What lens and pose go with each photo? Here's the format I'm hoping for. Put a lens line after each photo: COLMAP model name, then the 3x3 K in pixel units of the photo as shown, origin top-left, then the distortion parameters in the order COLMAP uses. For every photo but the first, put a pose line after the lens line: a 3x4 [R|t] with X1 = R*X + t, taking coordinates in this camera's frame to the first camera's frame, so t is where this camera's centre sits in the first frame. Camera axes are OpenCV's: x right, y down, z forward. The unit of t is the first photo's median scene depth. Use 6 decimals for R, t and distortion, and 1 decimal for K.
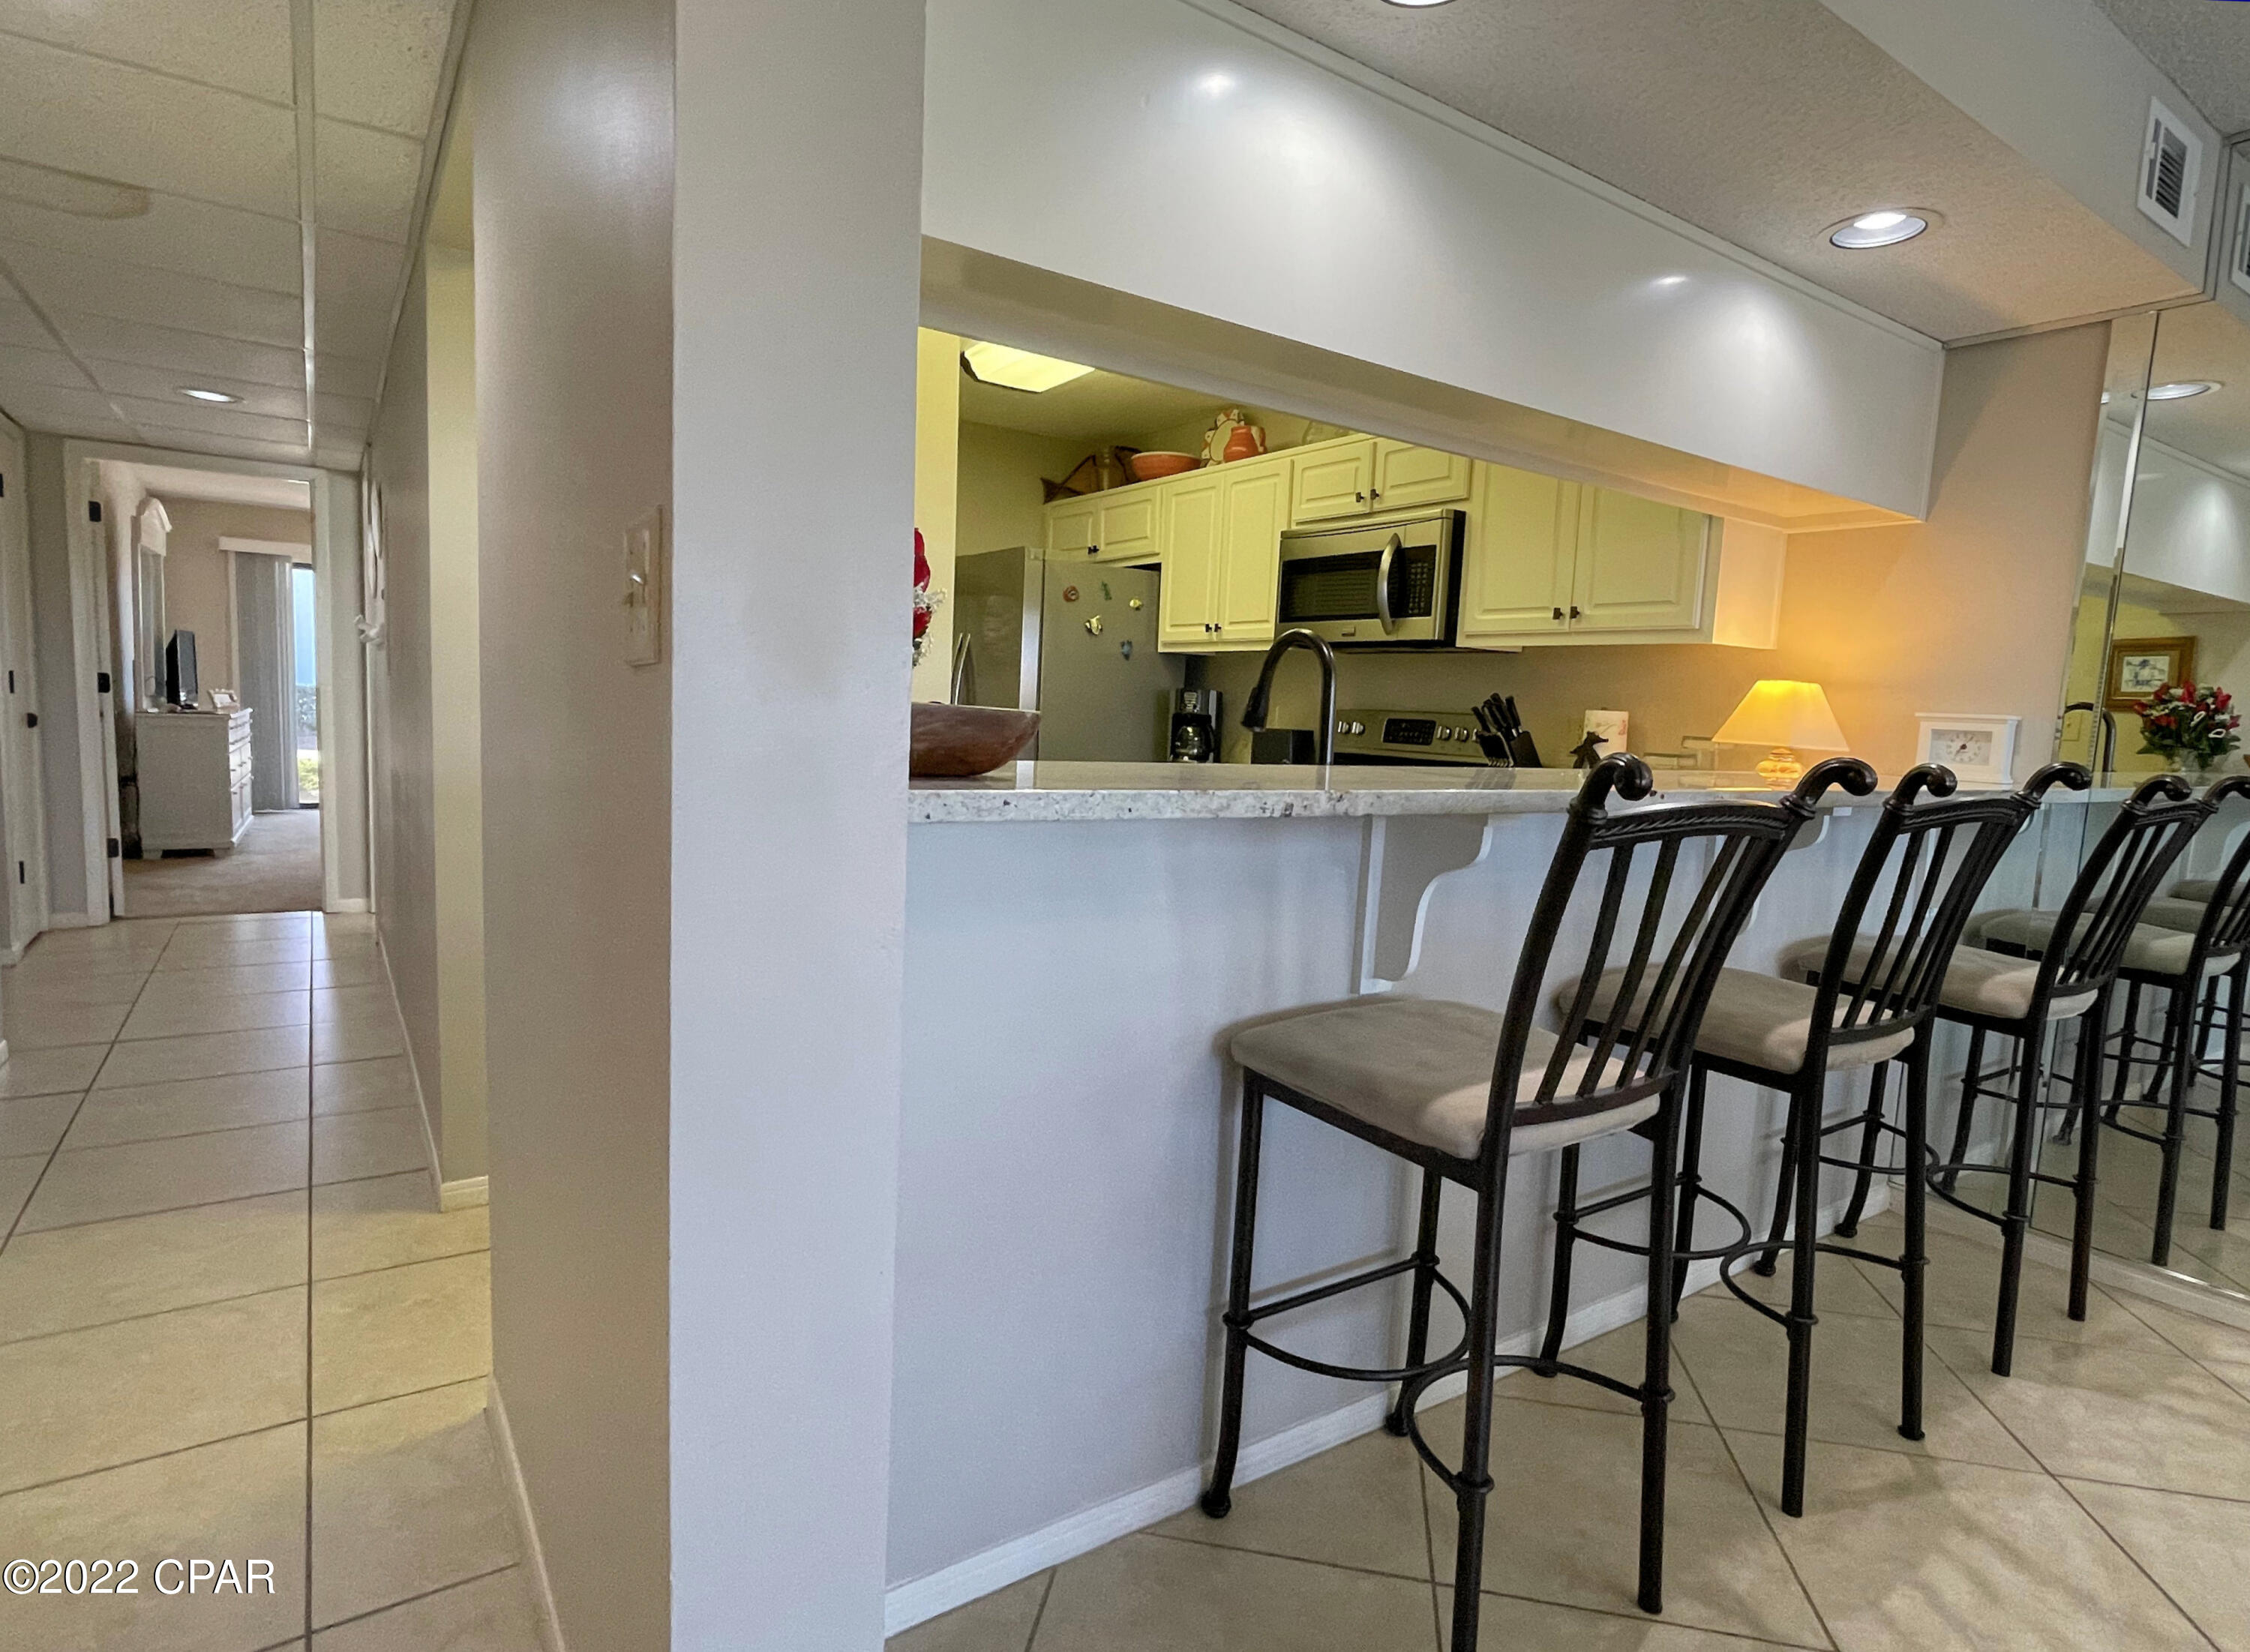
lens RADIAL K [[1191.3, 0, 1125.0], [0, 1191.3, 826.0], [0, 0, 1]] dist [0.012733, -0.000799]
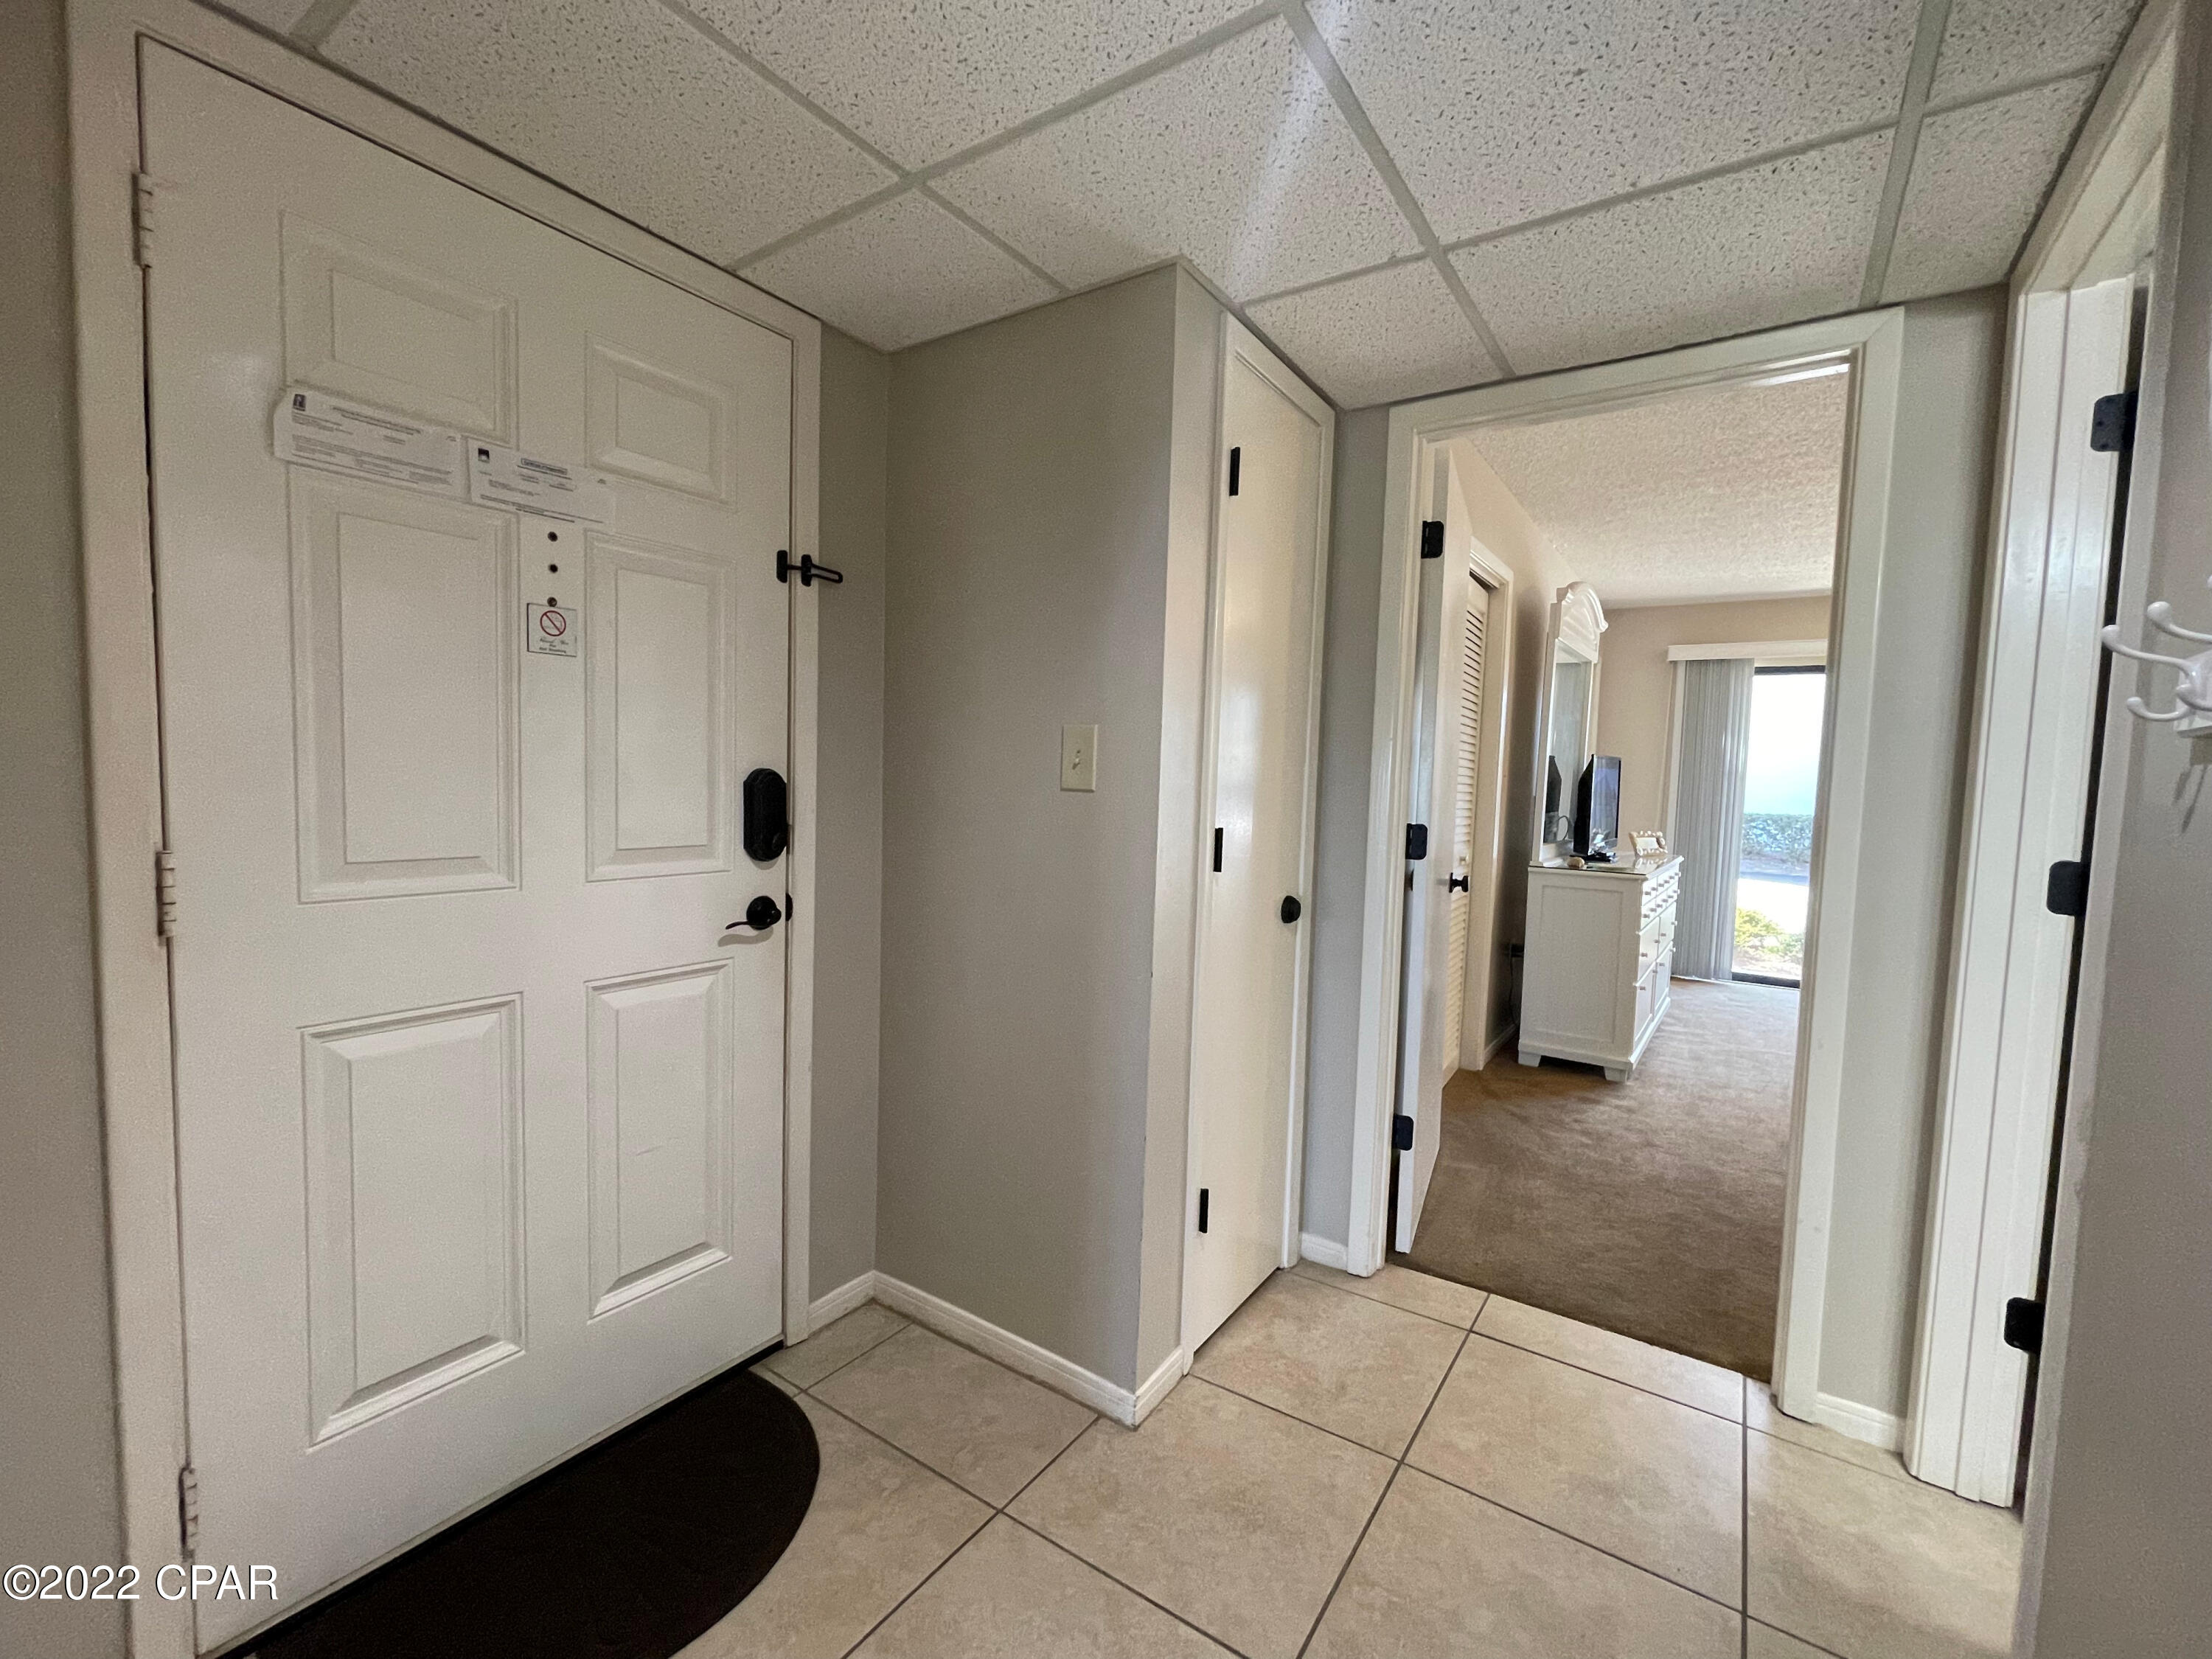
lens RADIAL K [[938.3, 0, 1106.0], [0, 938.3, 829.5], [0, 0, 1]] dist [0.001543, -0.000270]
pose [[0.368615, 0.023166, -0.929294, -0.359270], [-0.109550, 0.993806, -0.018680, -0.073248], [0.923105, 0.108690, 0.368869, 0.510414]]
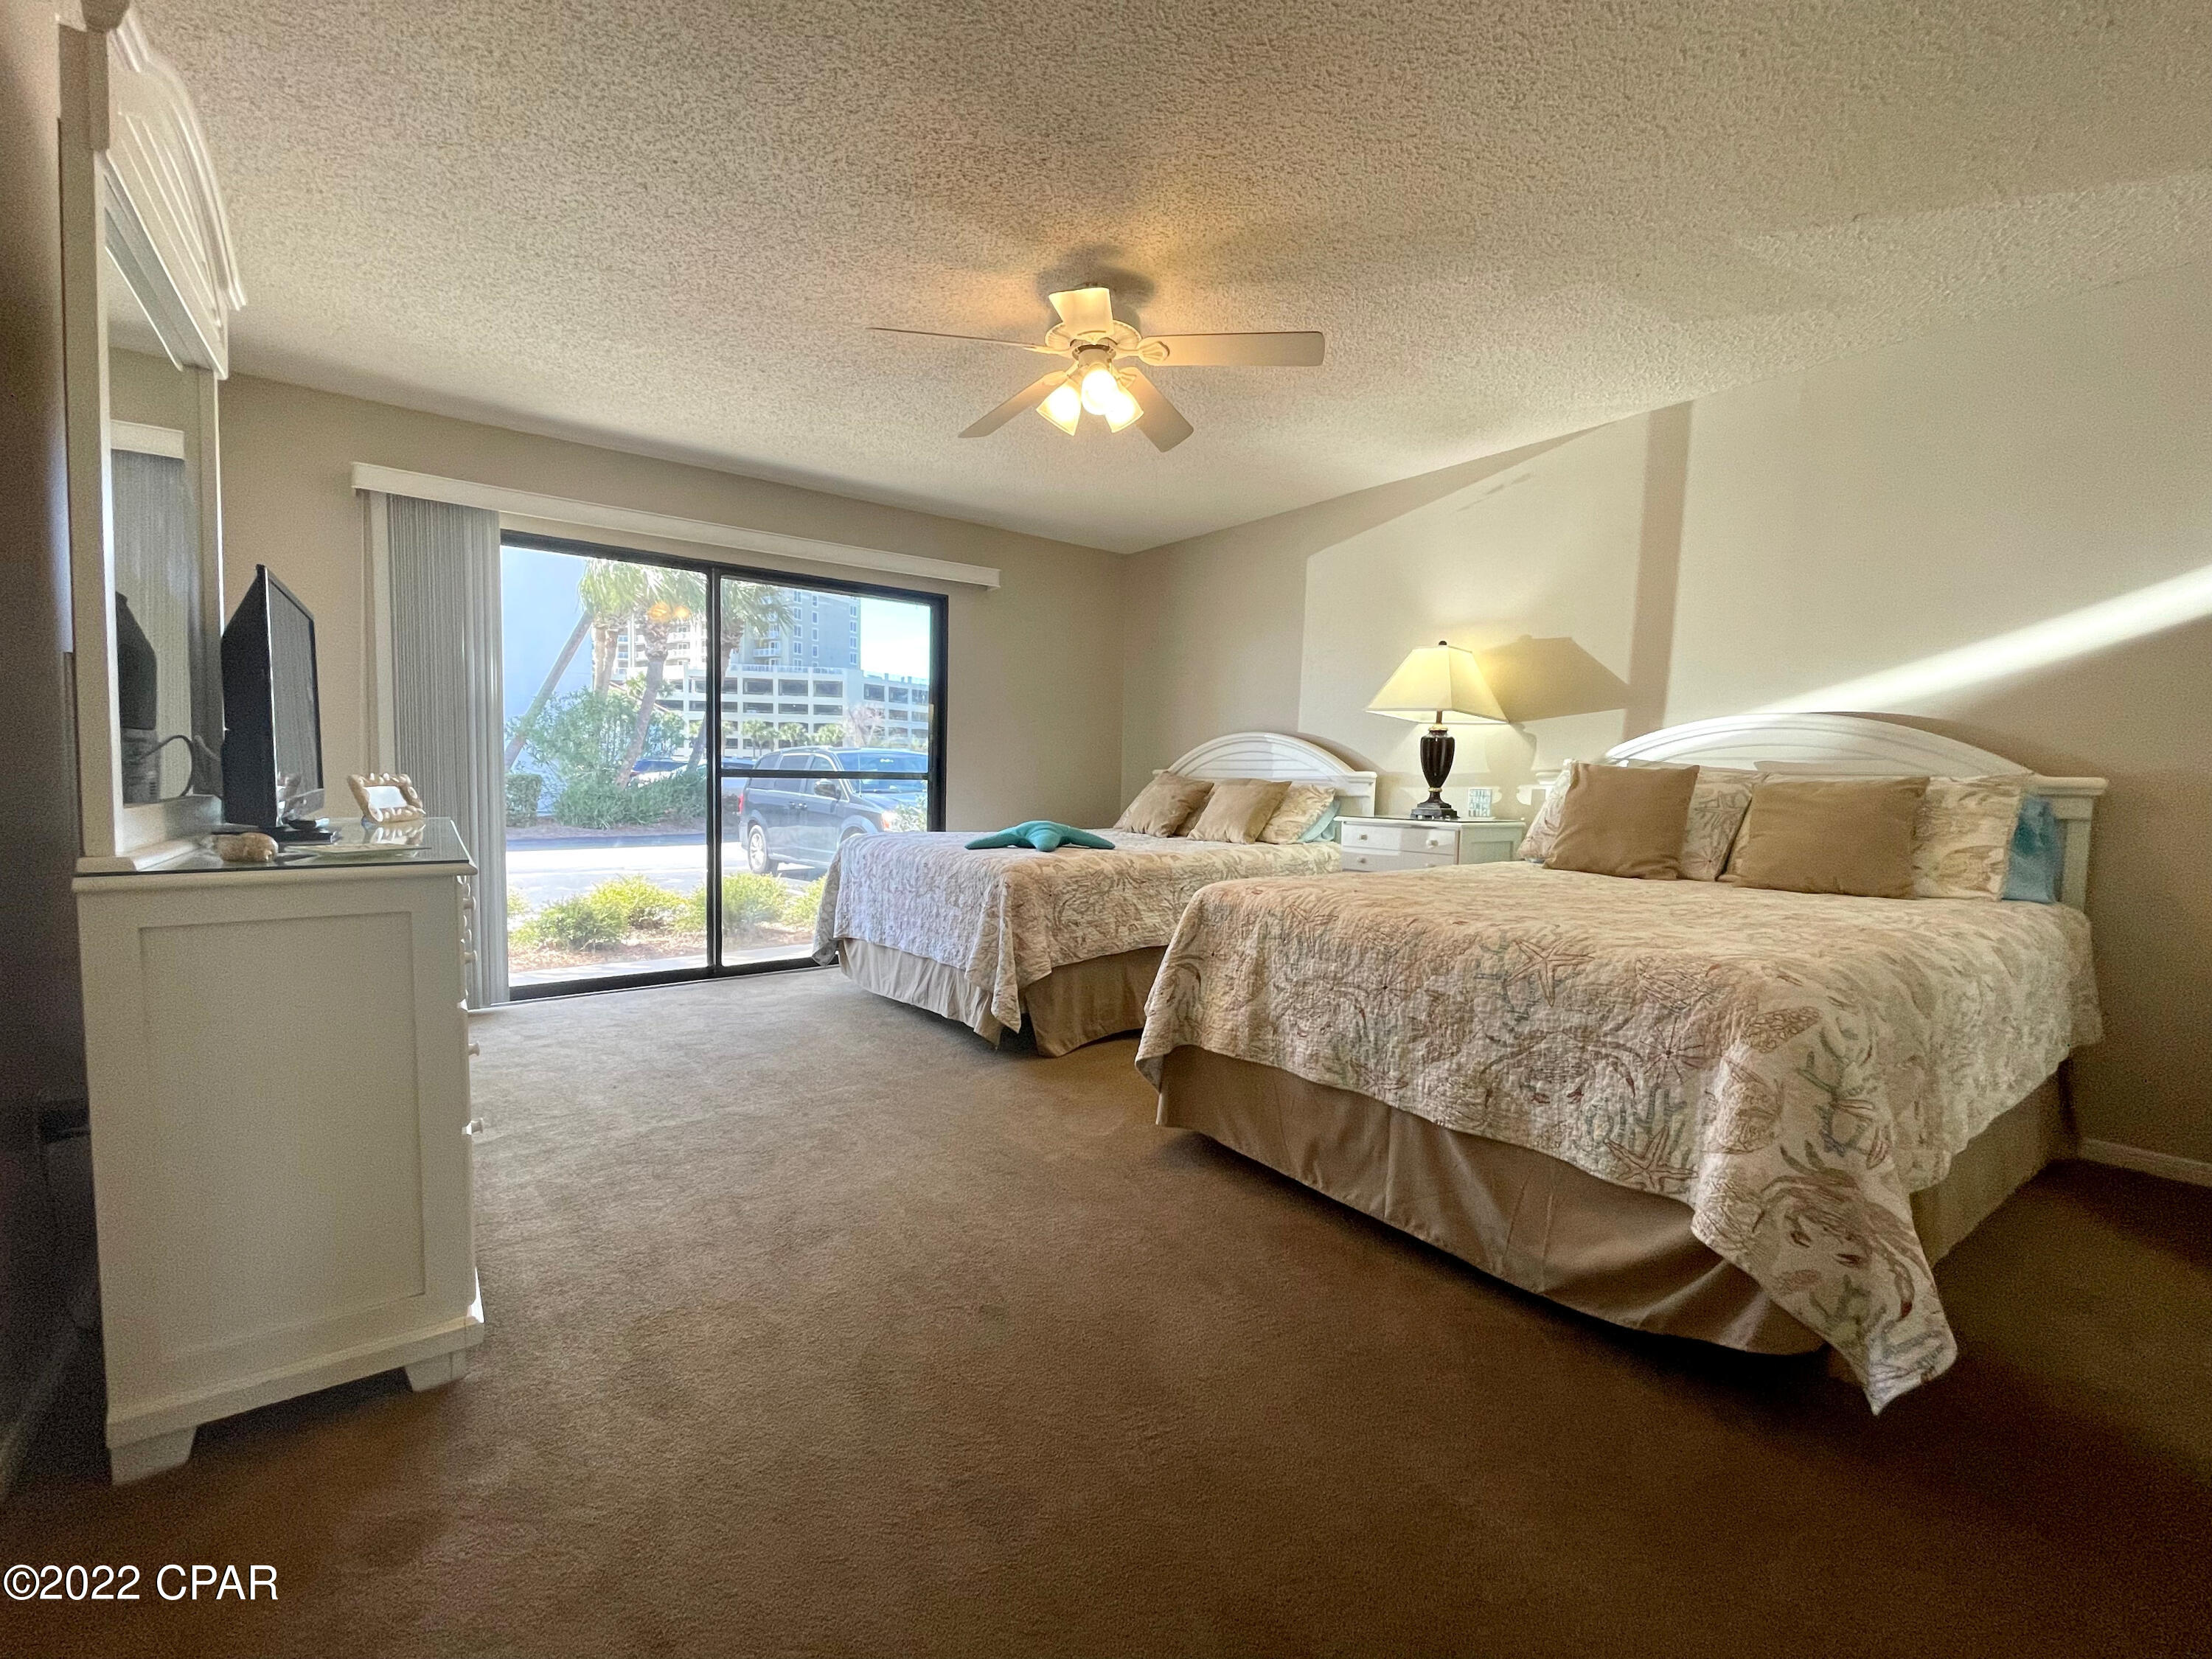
lens RADIAL K [[938.3, 0, 1106.0], [0, 938.3, 829.5], [0, 0, 1]] dist [0.001543, -0.000270]
pose [[0.997470, -0.030548, 0.064196, -0.597679], [0.033119, 0.998676, -0.039374, -0.084576], [-0.062909, 0.041400, 0.997160, 0.756520]]
